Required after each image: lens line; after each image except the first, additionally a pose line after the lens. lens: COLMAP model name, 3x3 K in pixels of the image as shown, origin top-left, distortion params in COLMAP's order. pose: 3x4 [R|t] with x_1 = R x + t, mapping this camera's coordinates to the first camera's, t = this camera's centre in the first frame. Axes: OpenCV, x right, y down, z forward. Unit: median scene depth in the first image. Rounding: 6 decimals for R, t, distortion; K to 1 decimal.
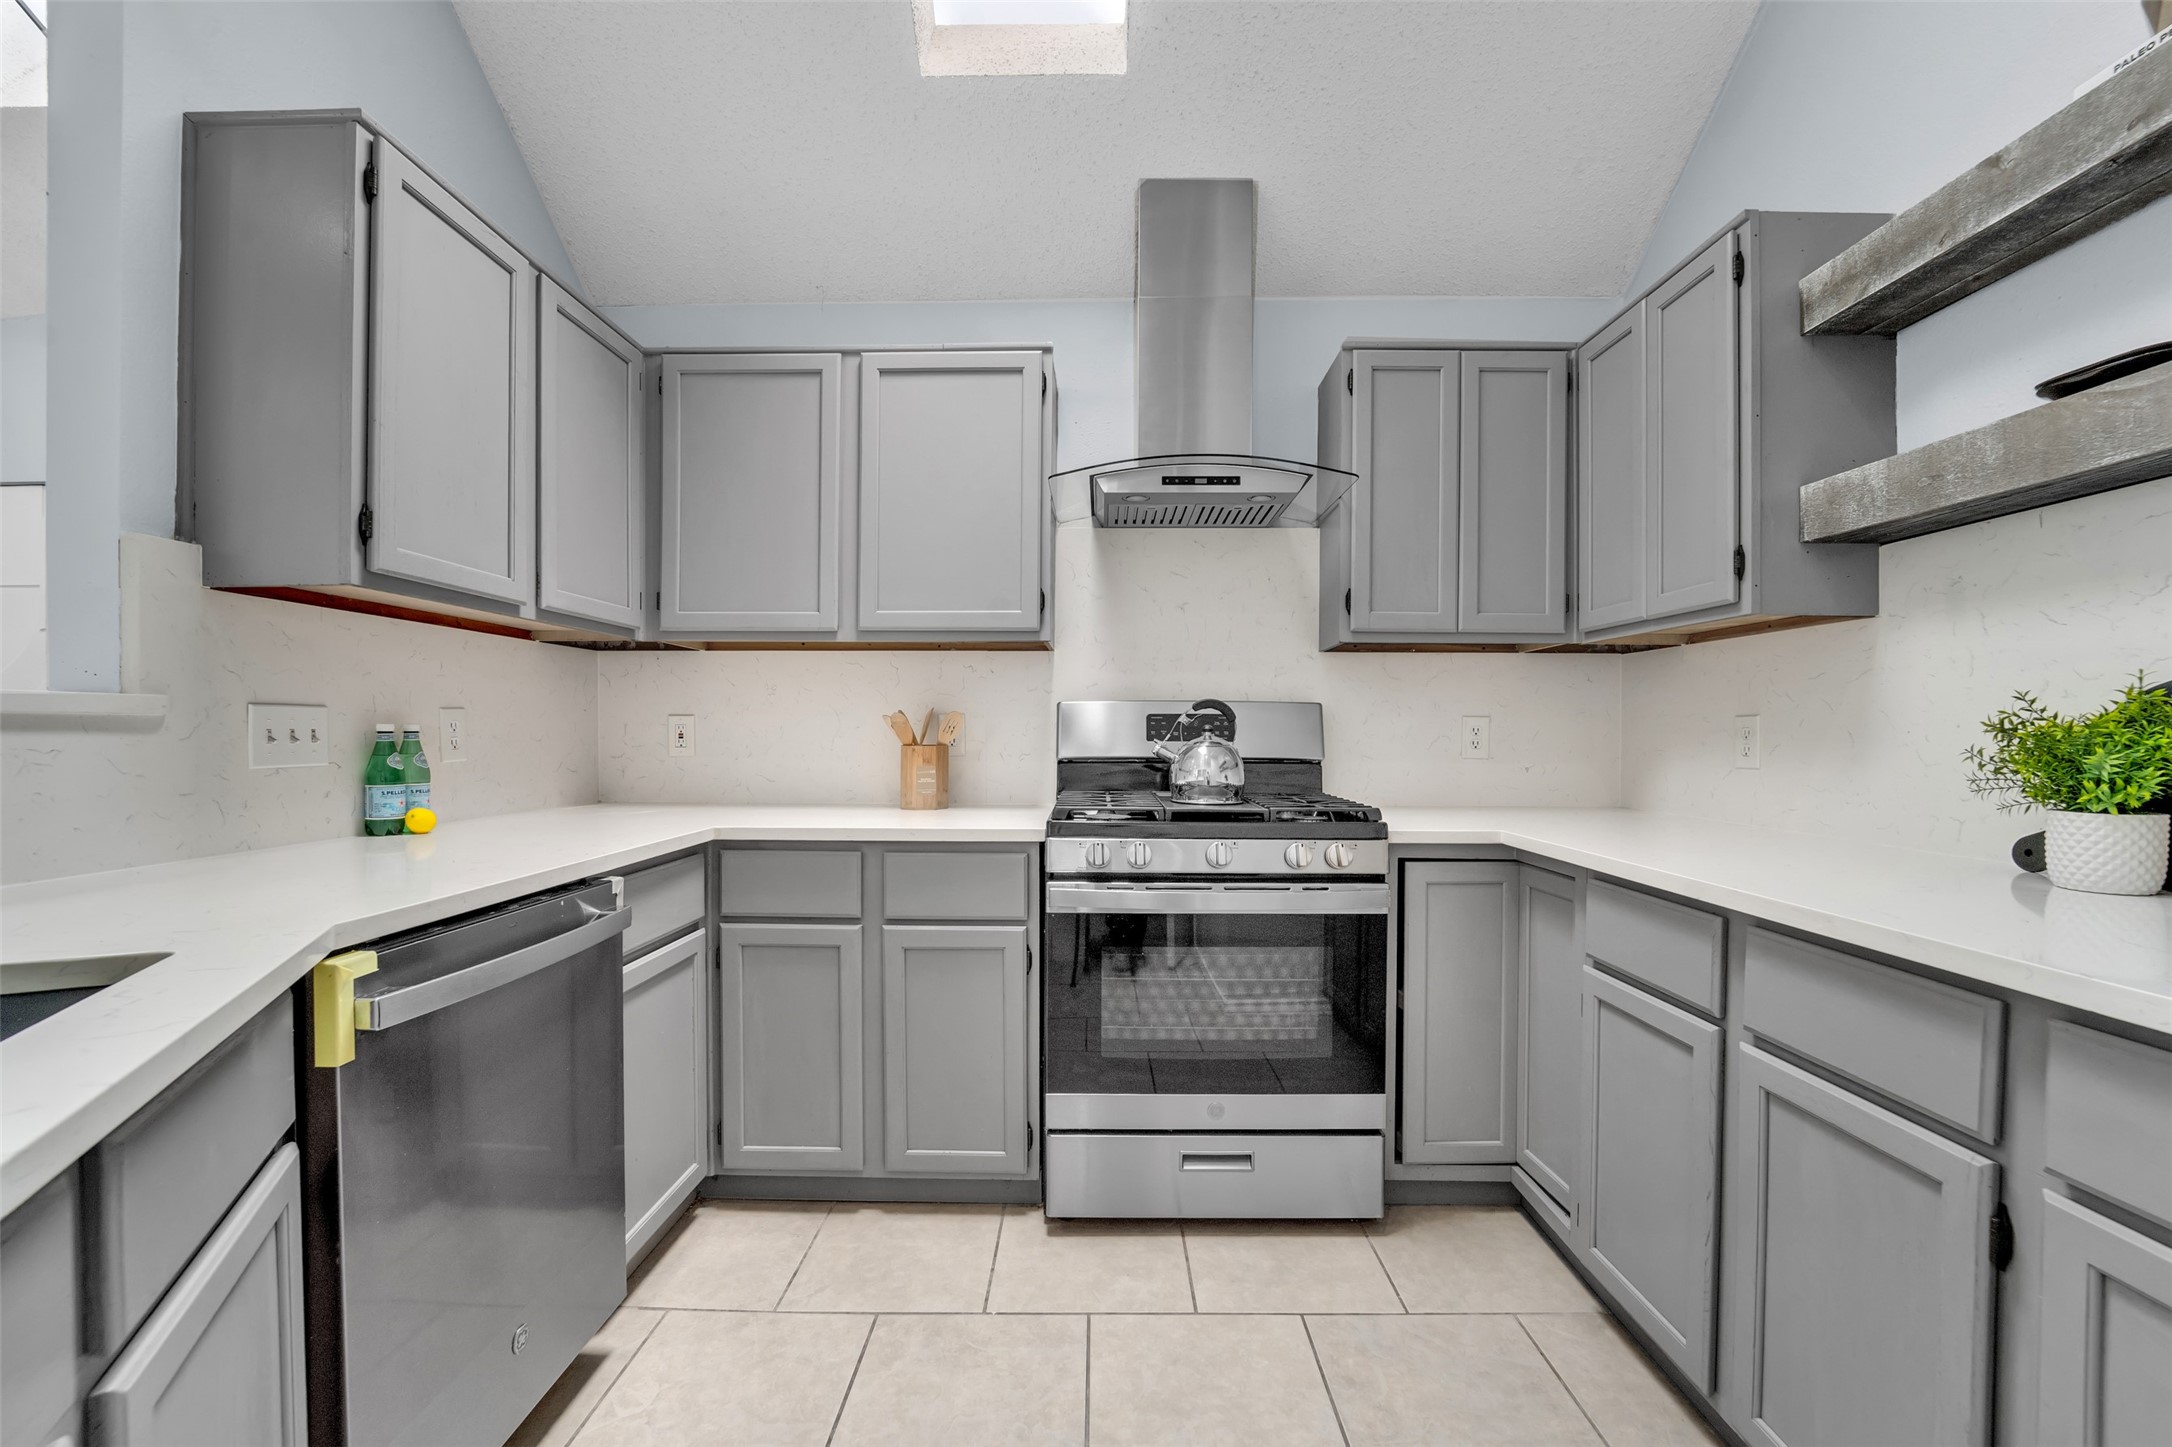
lens RADIAL K [[922.4, 0, 1071.0], [0, 922.4, 728.0], [0, 0, 1]] dist [-0.000888, 0.000642]
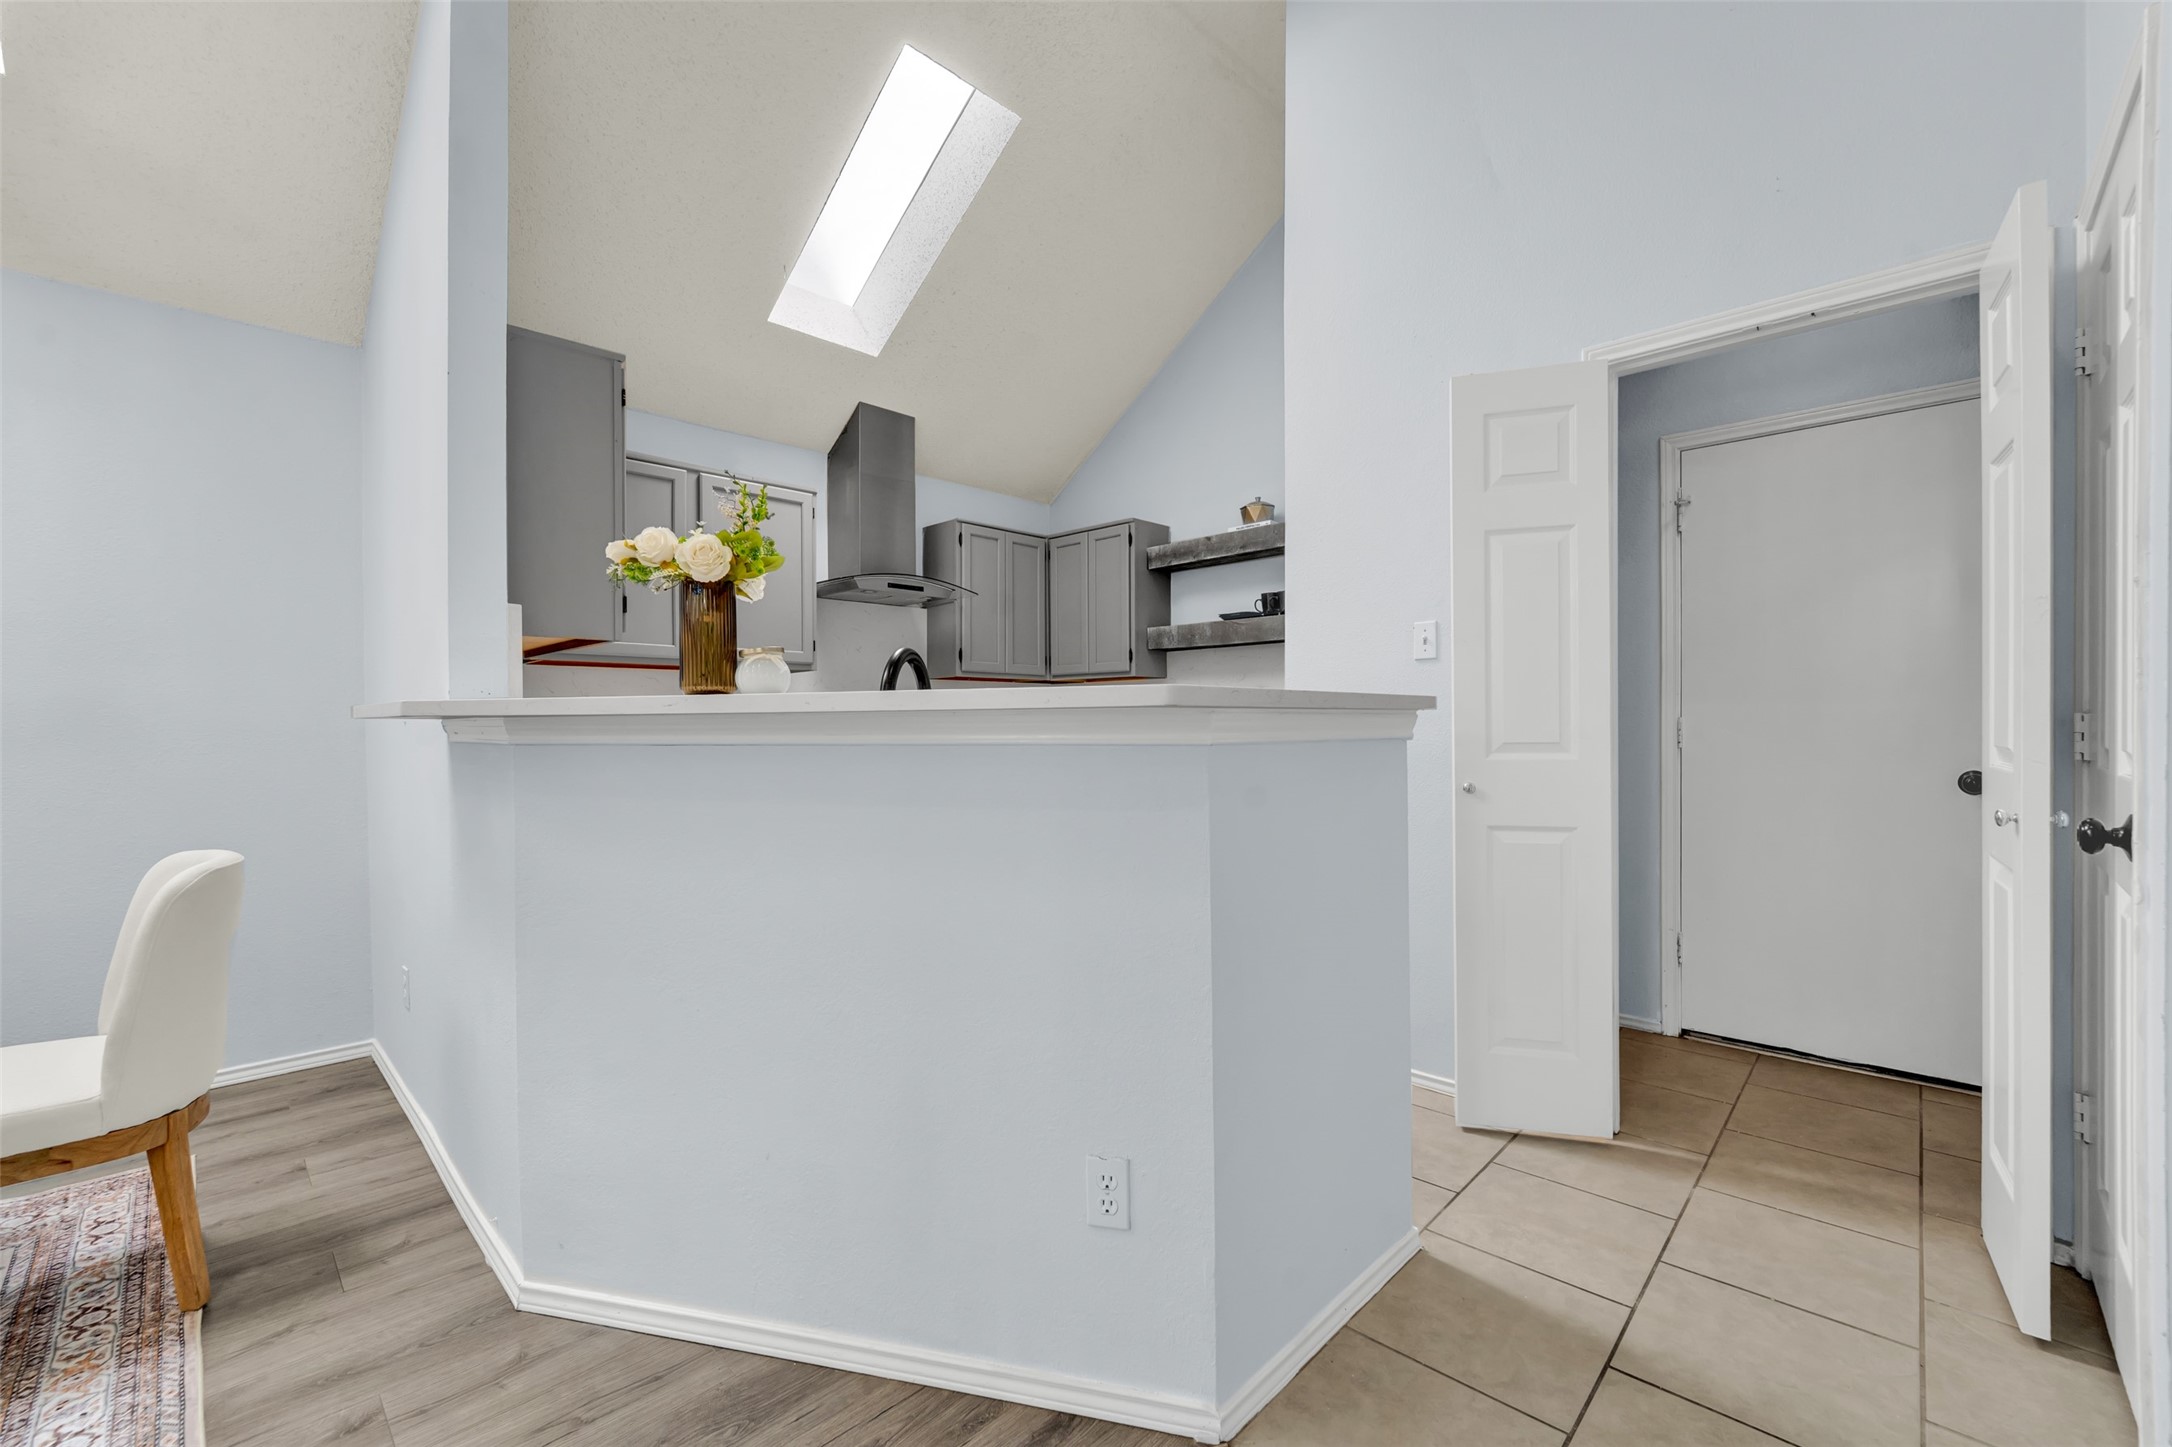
lens RADIAL K [[922.4, 0, 1090.9], [0, 922.4, 719.7], [0, 0, 1]] dist [-0.000888, 0.000642]
pose [[0.692790, -0.000577, 0.721139, -1.139095], [0.004923, 0.999980, -0.003930, 0.005527], [-0.721123, 0.006273, 0.692779, -0.649723]]
